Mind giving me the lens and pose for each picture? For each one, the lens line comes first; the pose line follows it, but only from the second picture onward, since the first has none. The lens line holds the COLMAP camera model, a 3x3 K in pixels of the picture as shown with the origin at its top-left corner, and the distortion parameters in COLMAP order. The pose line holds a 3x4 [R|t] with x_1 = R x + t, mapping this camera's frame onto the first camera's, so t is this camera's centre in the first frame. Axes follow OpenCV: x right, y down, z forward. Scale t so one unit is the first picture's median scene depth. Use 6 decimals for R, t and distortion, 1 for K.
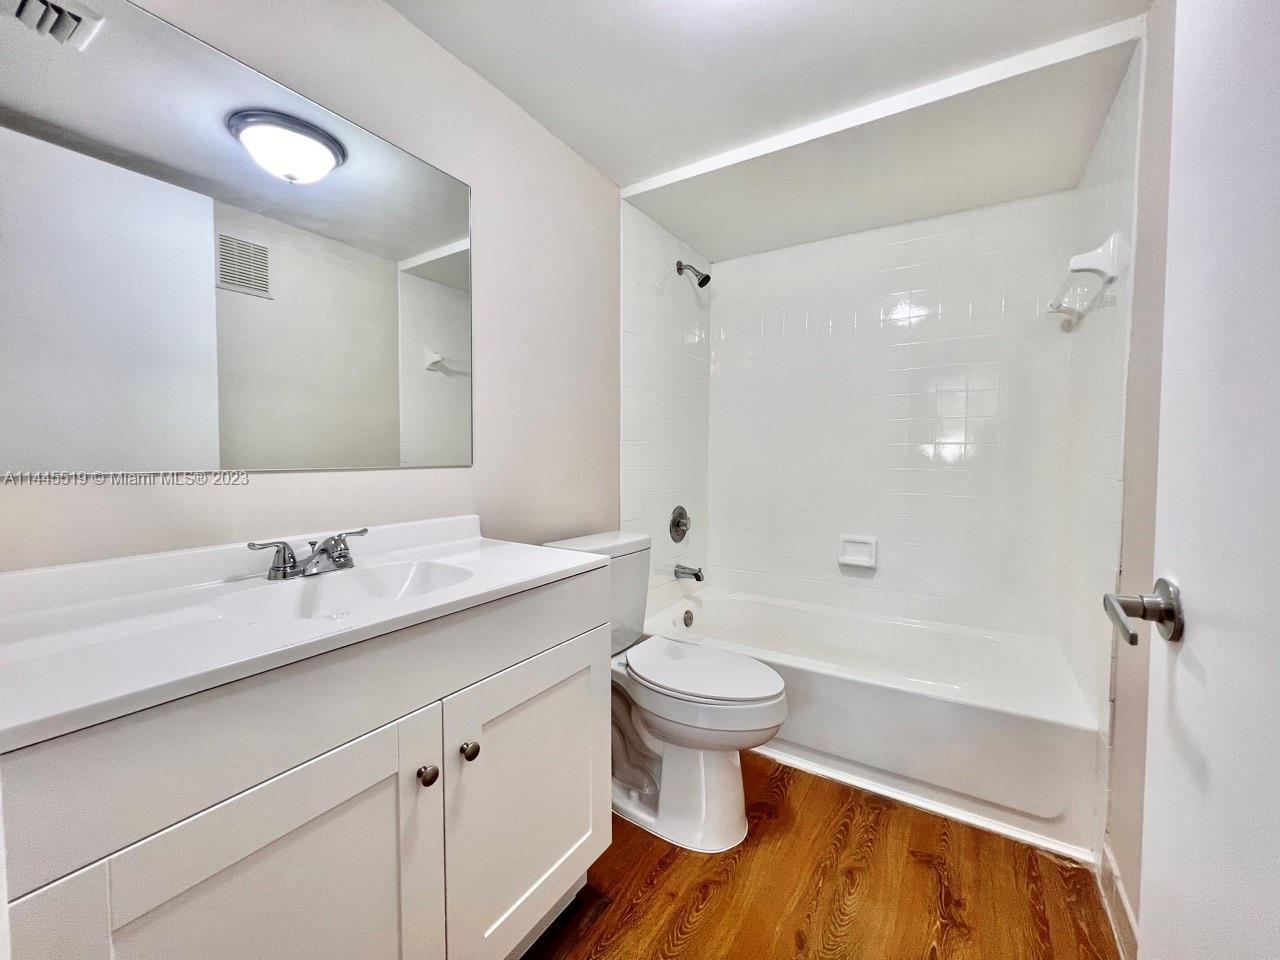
lens RADIAL K [[512.2, 0, 645.6], [0, 512.2, 478.8], [0, 0, 1]] dist [0.000469, 0.000192]
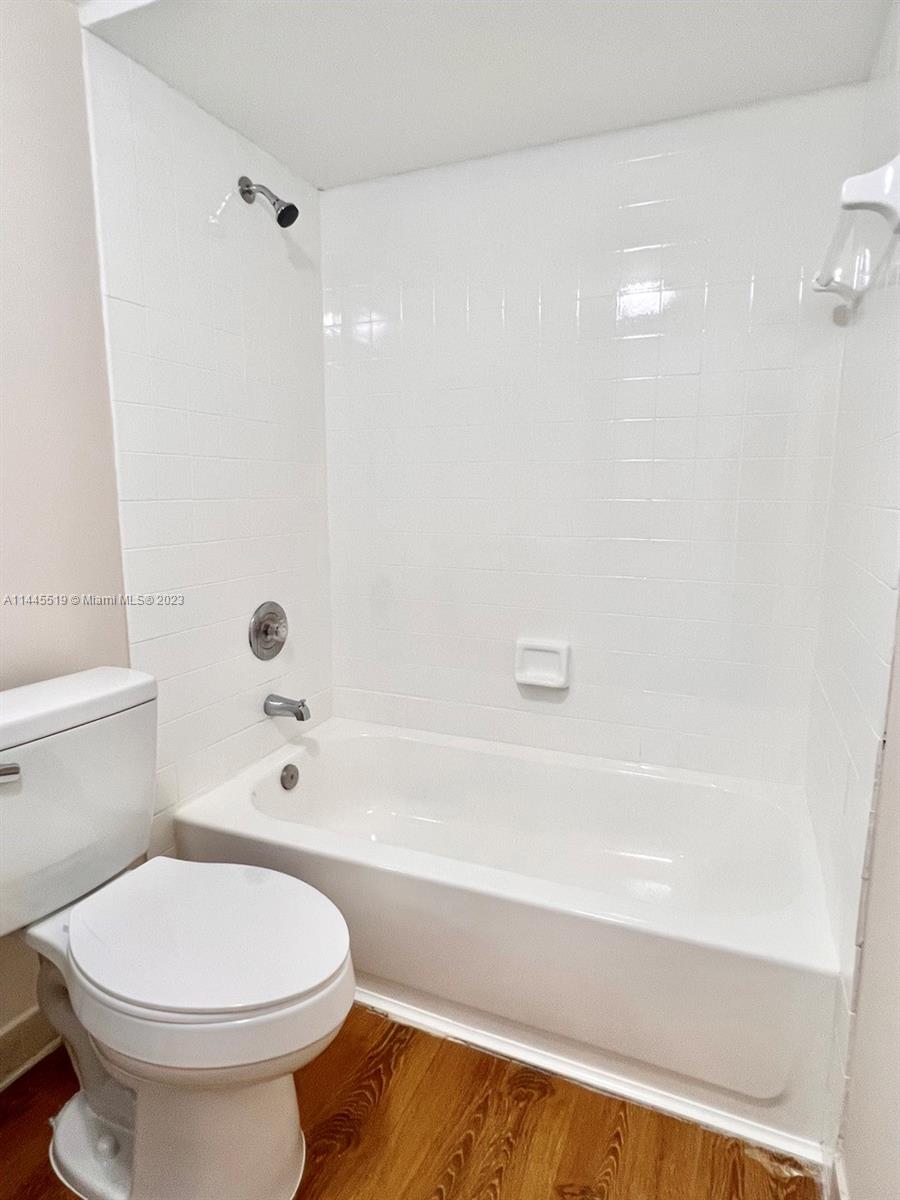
lens RADIAL K [[647.0, 0, 474.2], [0, 647.0, 594.3], [0, 0, 1]] dist [0.000597, 0.000411]
pose [[0.986559, -0.030784, 0.160480, 0.267598], [0.011806, 0.992956, 0.117895, -0.064274], [-0.162979, -0.114415, 0.979973, 0.283369]]
